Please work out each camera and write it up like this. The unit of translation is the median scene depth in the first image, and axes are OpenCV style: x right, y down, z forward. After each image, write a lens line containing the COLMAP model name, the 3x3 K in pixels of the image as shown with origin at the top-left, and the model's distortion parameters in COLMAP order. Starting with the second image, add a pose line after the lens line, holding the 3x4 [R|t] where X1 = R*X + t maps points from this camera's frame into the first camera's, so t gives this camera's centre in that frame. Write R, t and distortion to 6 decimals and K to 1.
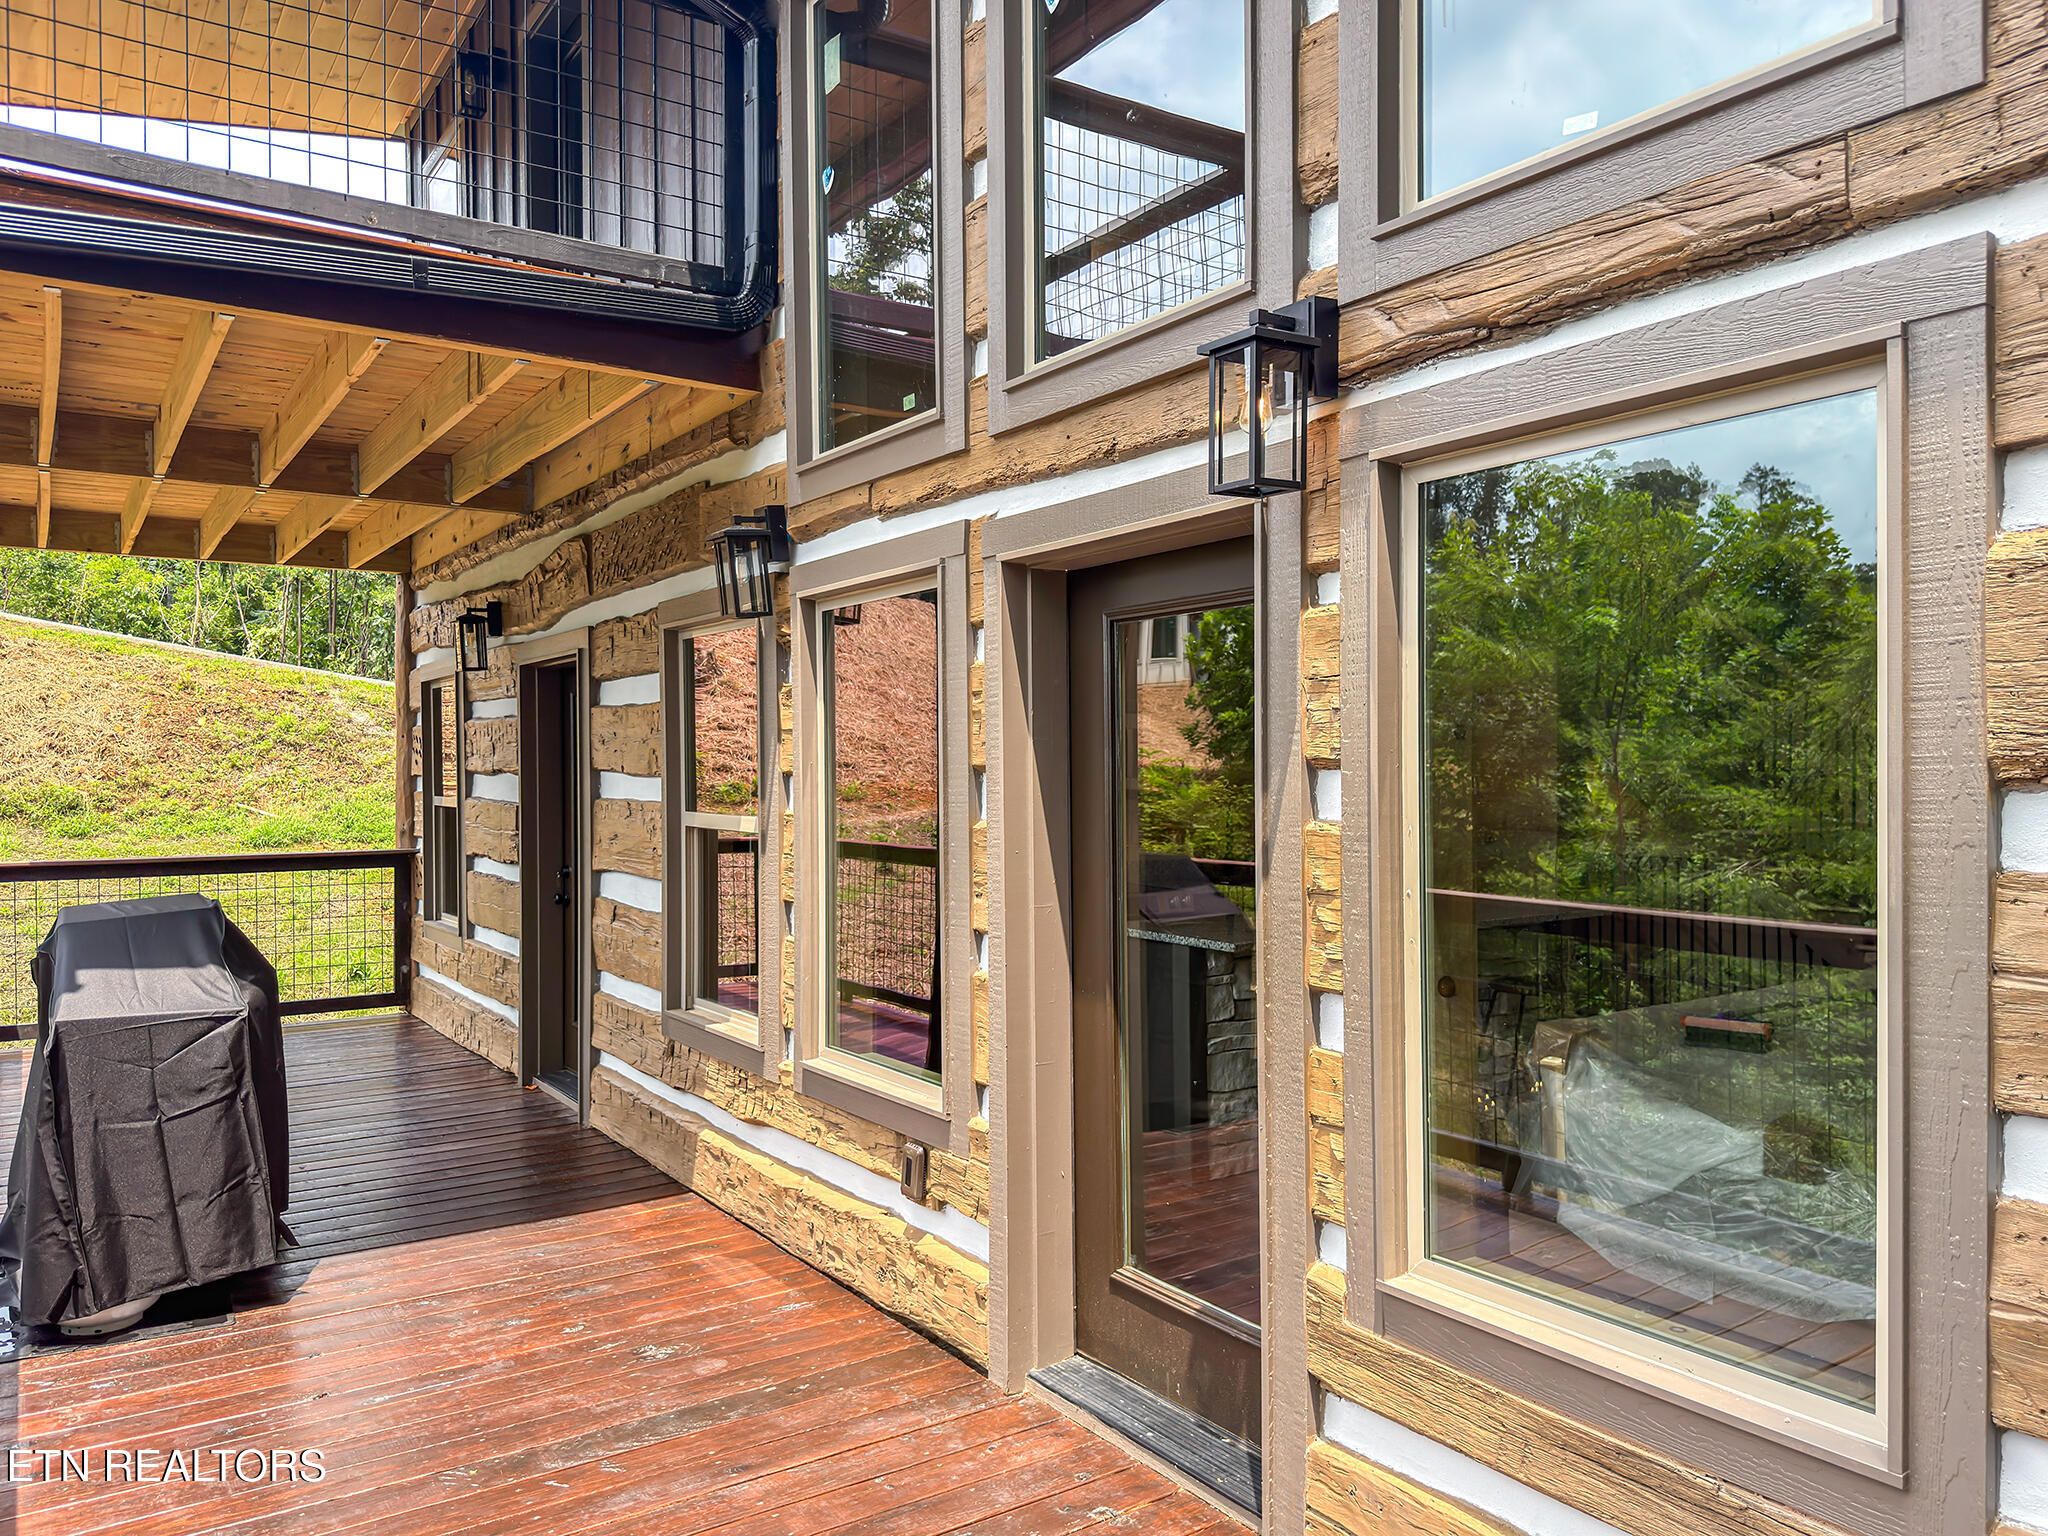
lens RADIAL K [[1440.6, 0, 1021.1], [0, 1440.6, 779.8], [0, 0, 1]] dist [-0.010520, -0.004270]
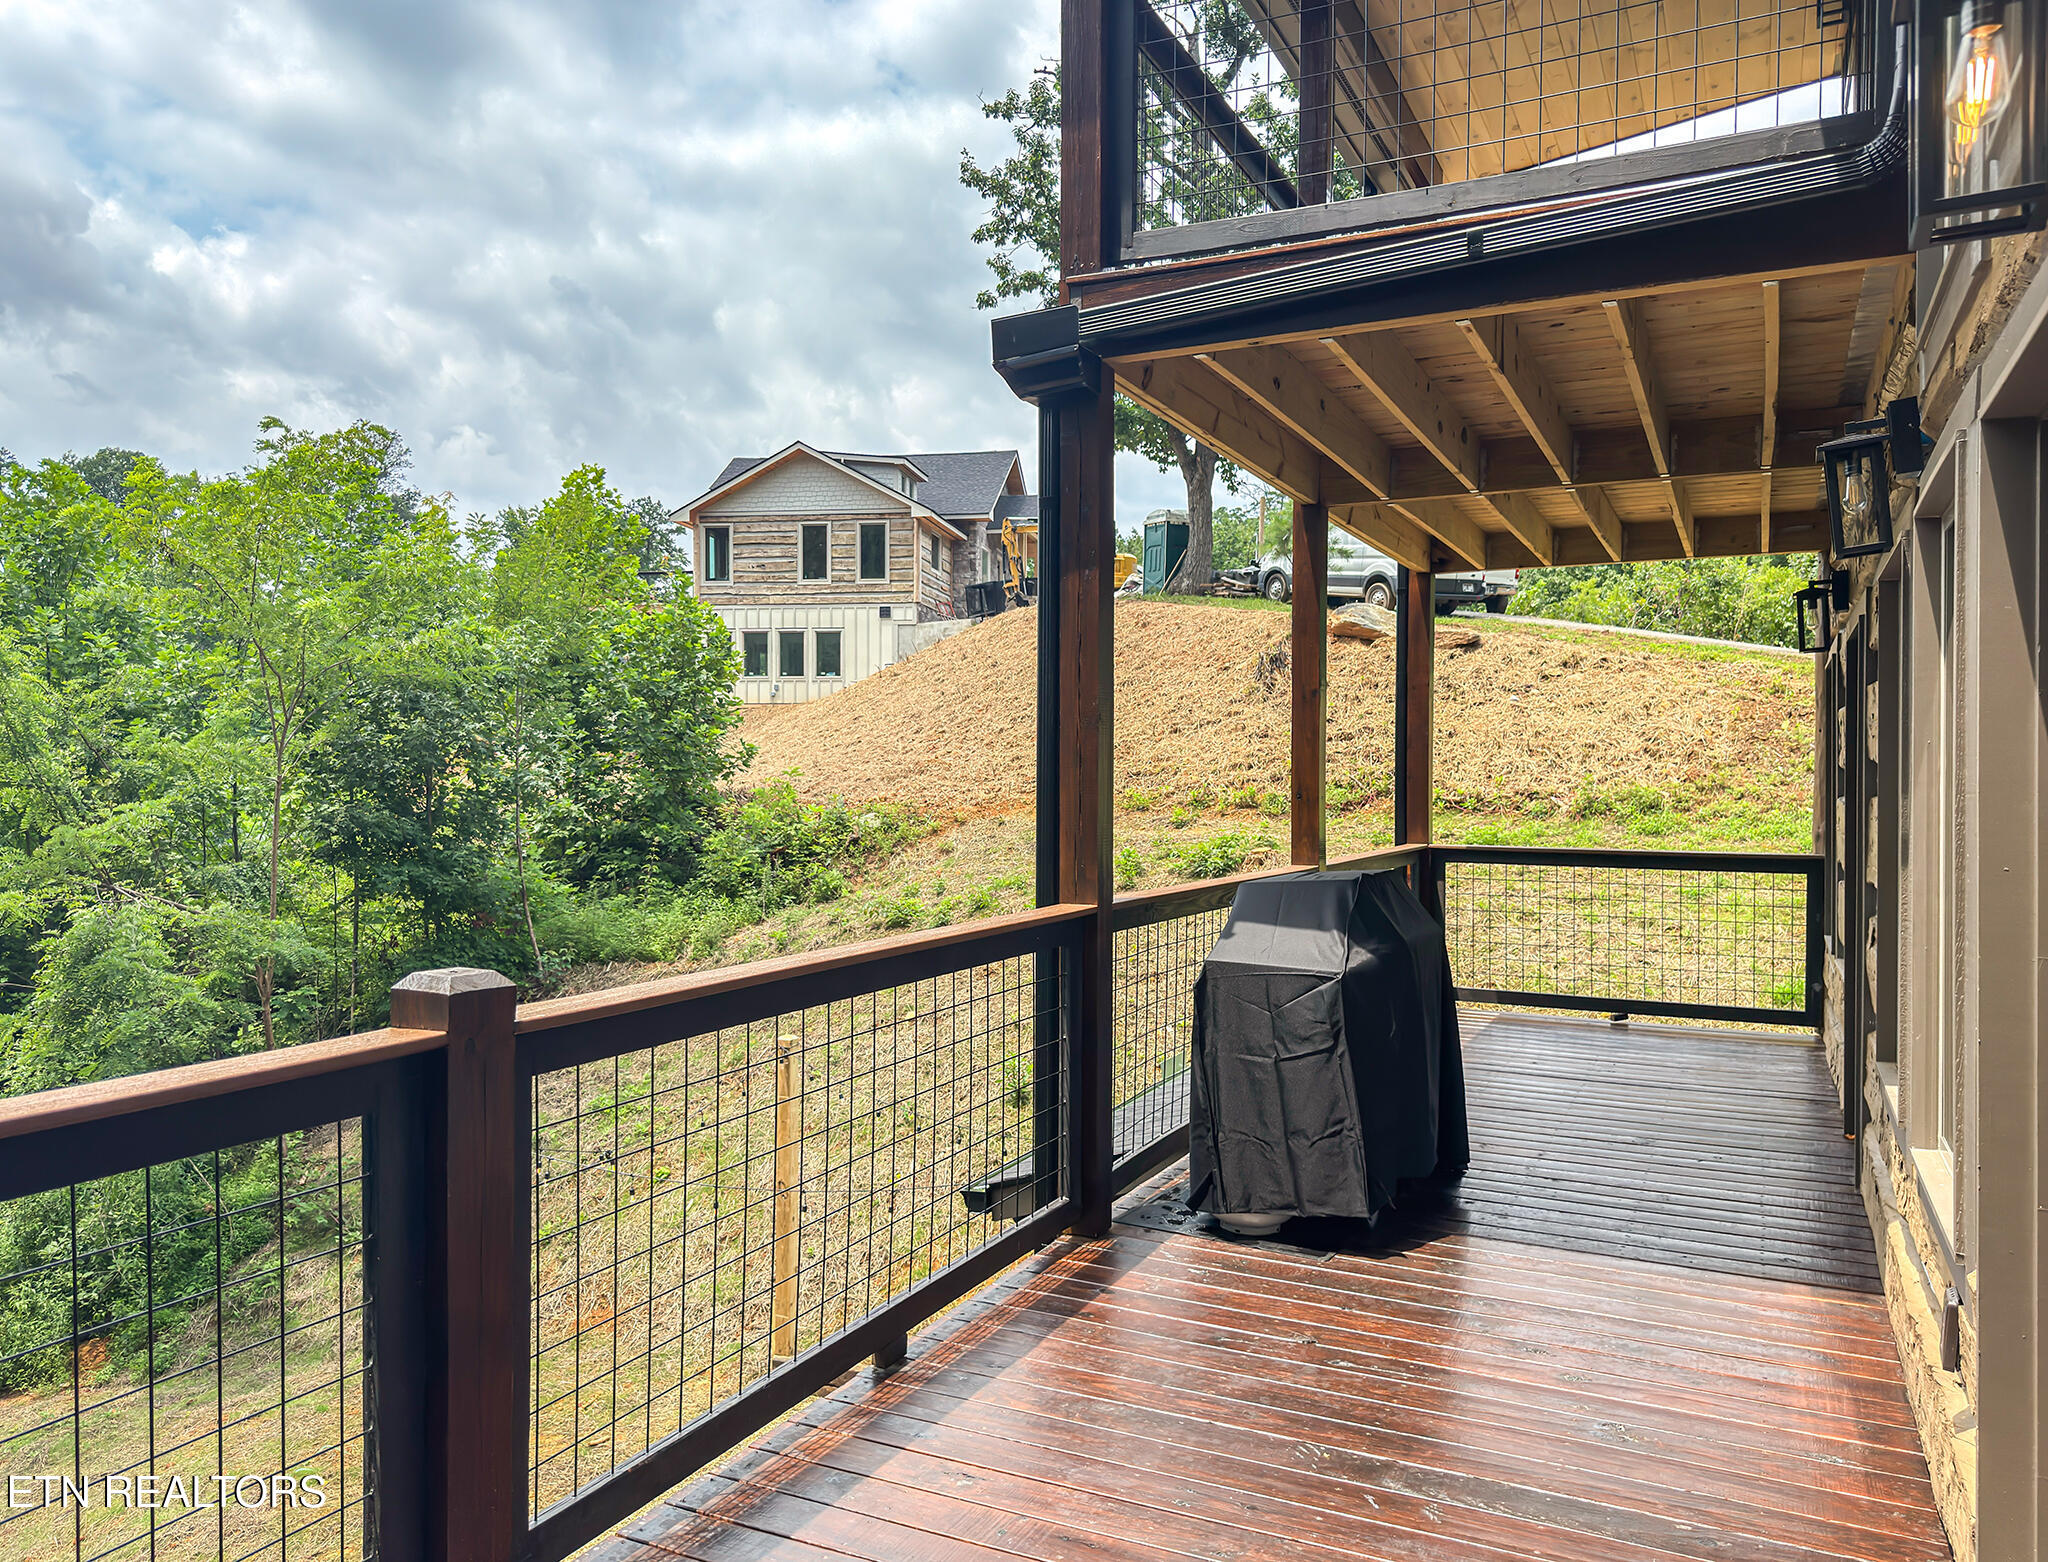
lens RADIAL K [[1464.6, 0, 1012.2], [0, 1464.6, 762.8], [0, 0, 1]] dist [0.000847, -0.000390]
pose [[0.483249, 0.001745, -0.875481, 0.133679], [-0.017559, 0.999816, -0.007700, 0.006409], [0.875307, 0.019093, 0.483190, 0.107855]]
